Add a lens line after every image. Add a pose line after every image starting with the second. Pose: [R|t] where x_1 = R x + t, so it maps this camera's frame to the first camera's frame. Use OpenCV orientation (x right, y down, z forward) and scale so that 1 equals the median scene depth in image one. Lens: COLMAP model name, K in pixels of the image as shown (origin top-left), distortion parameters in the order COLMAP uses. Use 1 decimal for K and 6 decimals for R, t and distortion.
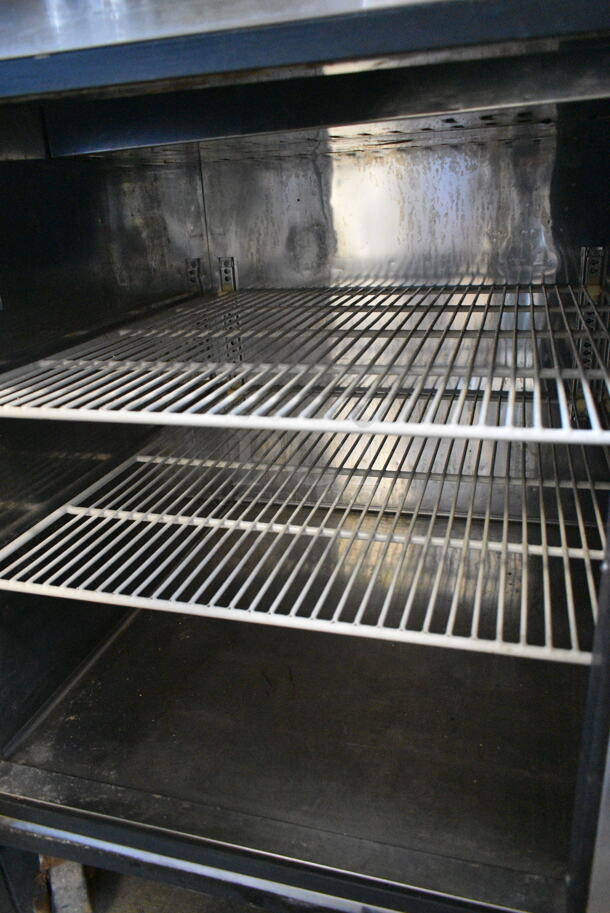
lens RADIAL K [[696.7, 0, 299.6], [0, 696.7, 455.5], [0, 0, 1]] dist [-0.021882, 0.005005]
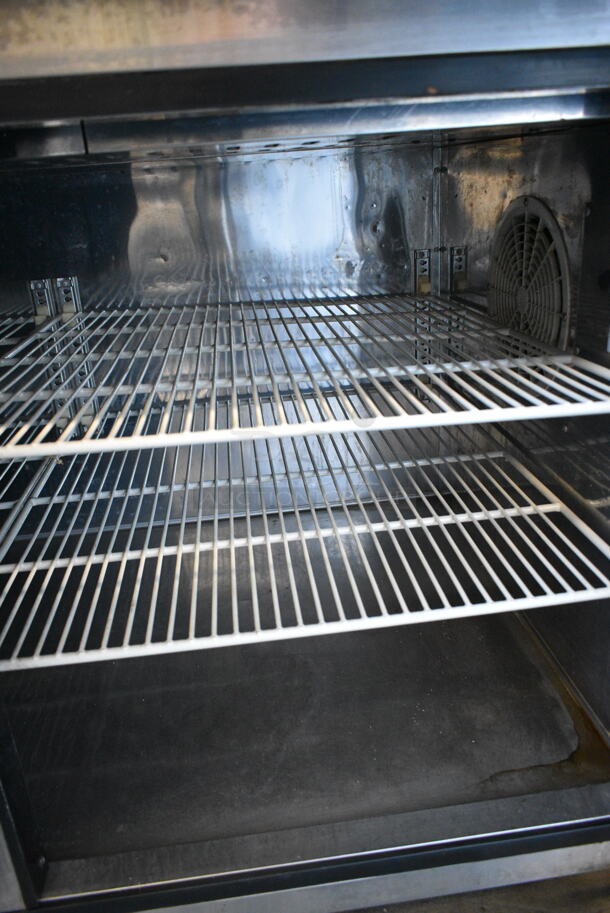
lens RADIAL K [[676.2, 0, 306.3], [0, 676.2, 419.6], [0, 0, 1]] dist [0.007435, 0.001734]
pose [[0.916993, -0.118537, 0.380884, -0.201745], [0.143748, 0.988872, -0.038324, -0.011587], [-0.372103, 0.089894, 0.923828, 0.045008]]
